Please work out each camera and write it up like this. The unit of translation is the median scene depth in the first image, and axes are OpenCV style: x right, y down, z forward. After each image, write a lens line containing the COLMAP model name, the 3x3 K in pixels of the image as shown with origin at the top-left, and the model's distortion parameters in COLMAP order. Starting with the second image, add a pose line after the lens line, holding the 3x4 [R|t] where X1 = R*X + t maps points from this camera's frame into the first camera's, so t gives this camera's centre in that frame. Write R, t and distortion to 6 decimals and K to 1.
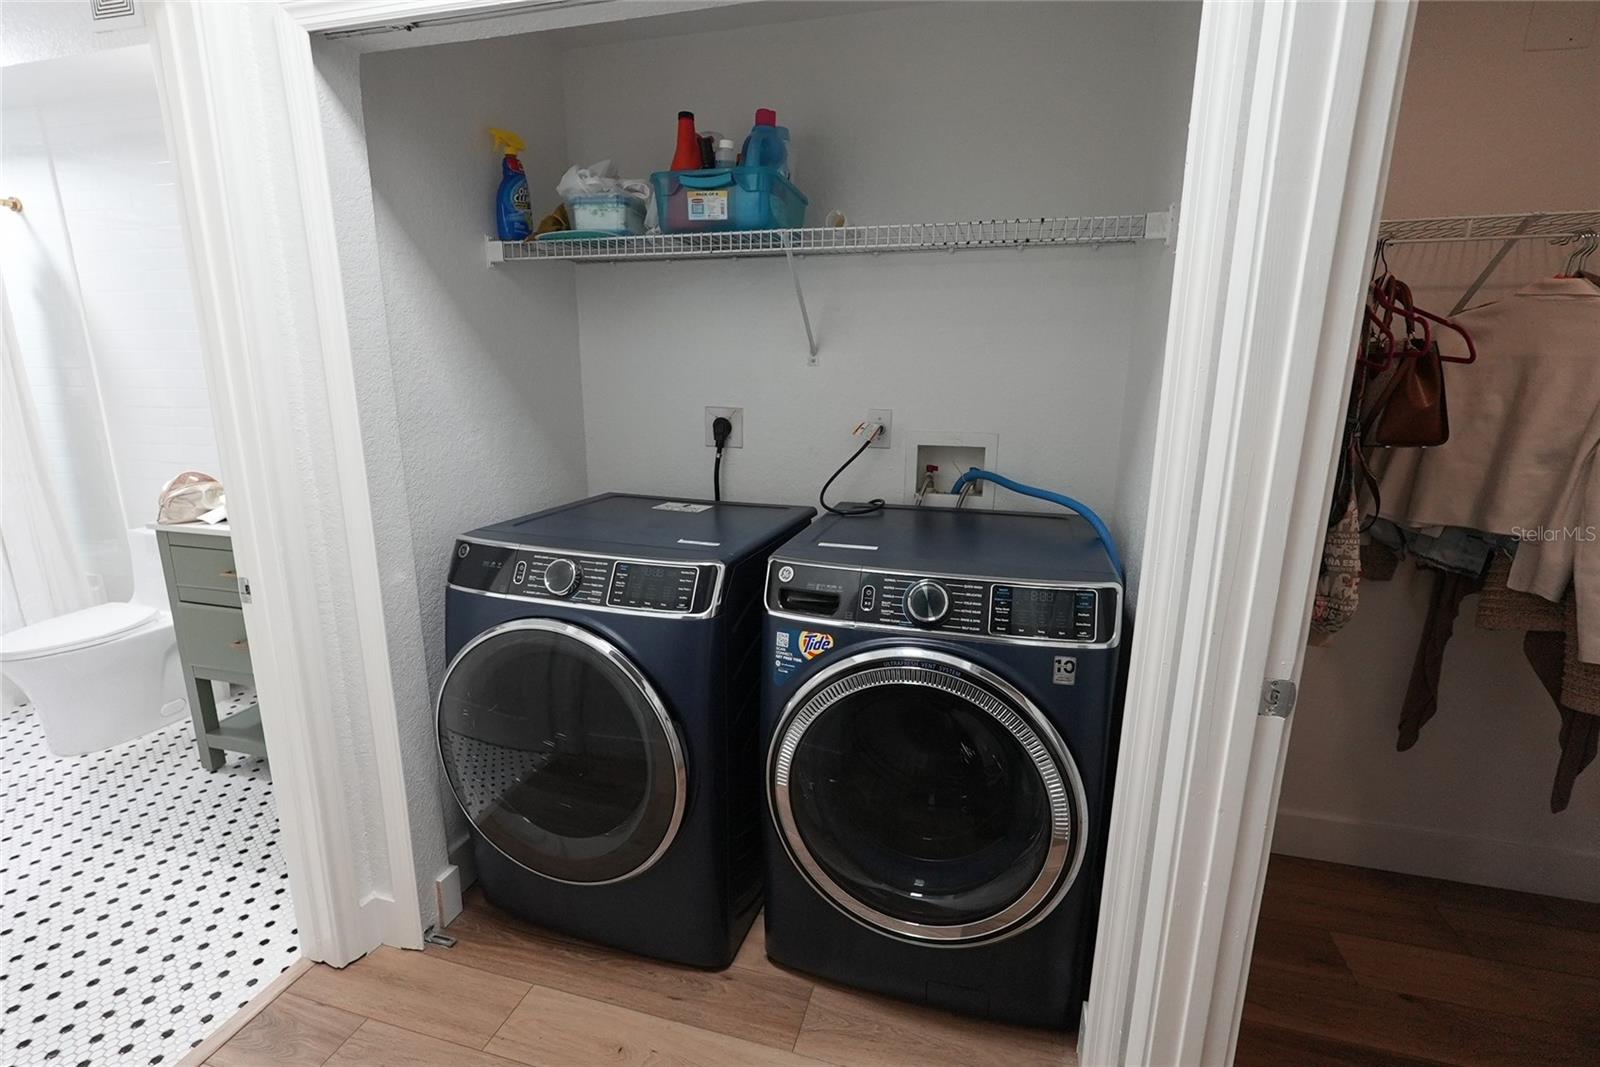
lens RADIAL K [[734.2, 0, 797.3], [0, 734.2, 534.0], [0, 0, 1]] dist [-0.000451, -0.000052]
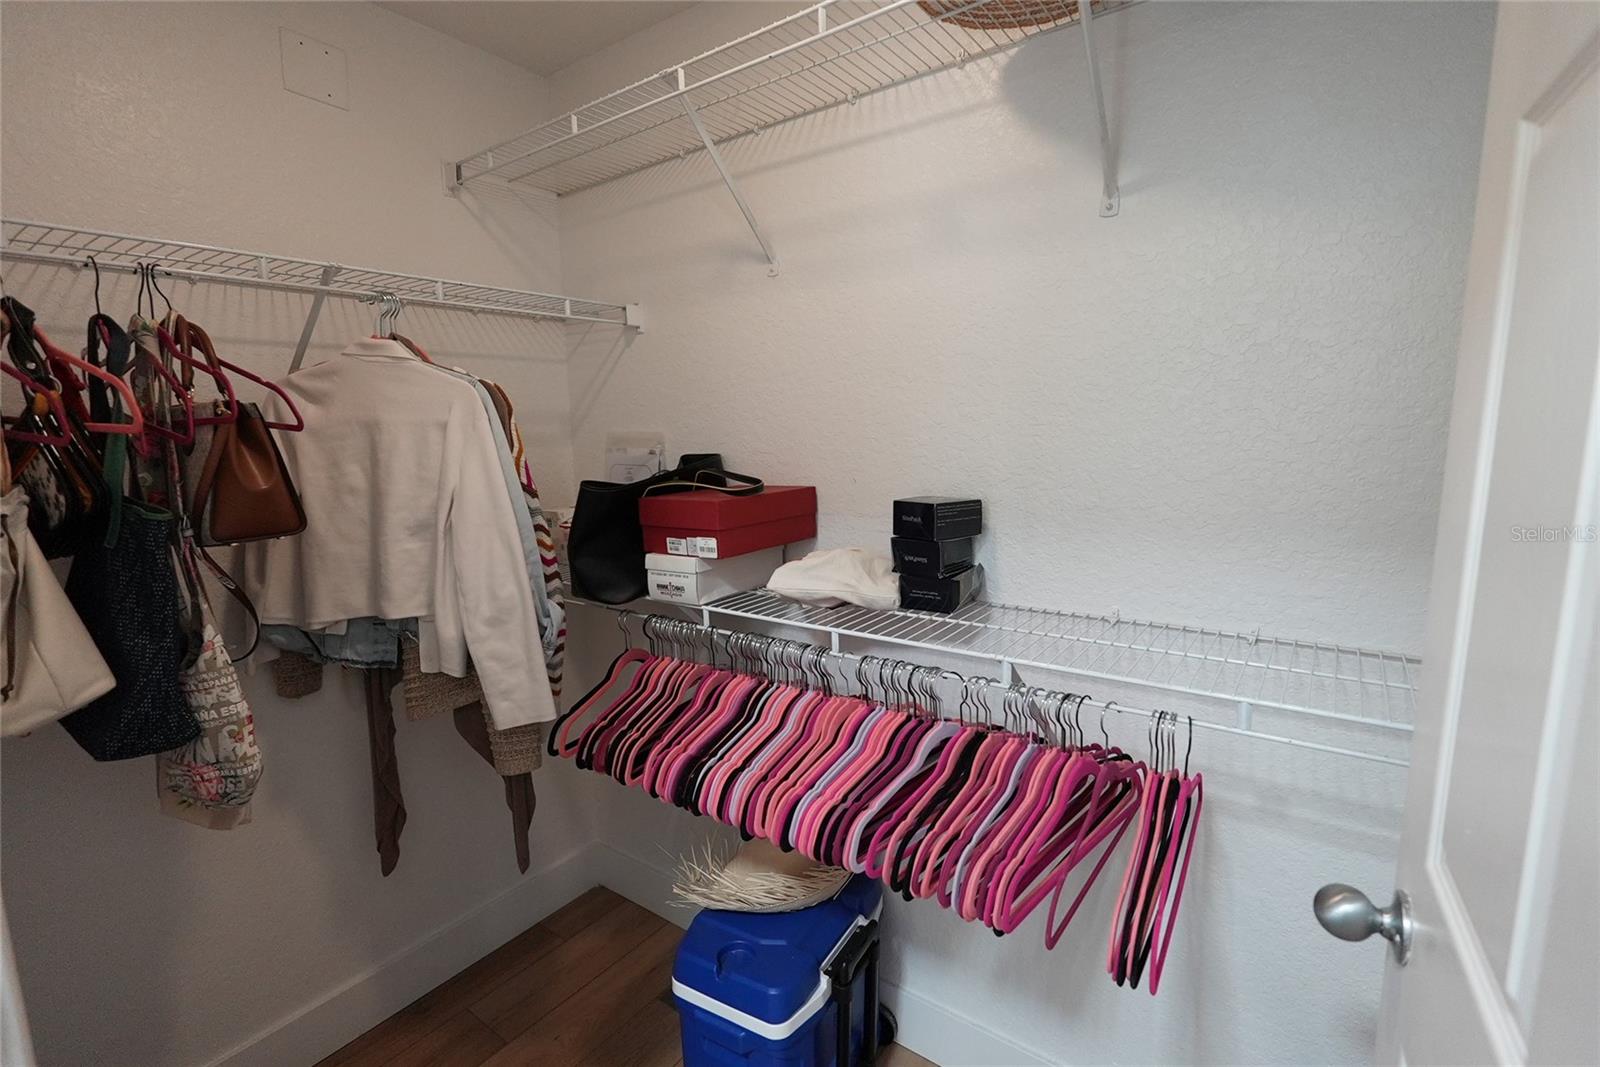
lens RADIAL K [[734.2, 0, 797.3], [0, 734.2, 534.0], [0, 0, 1]] dist [-0.000451, -0.000052]
pose [[0.352876, -0.149226, 0.923694, 0.315409], [0.231401, 0.970452, 0.068378, -0.047147], [-0.906605, 0.189615, 0.376980, 0.203494]]
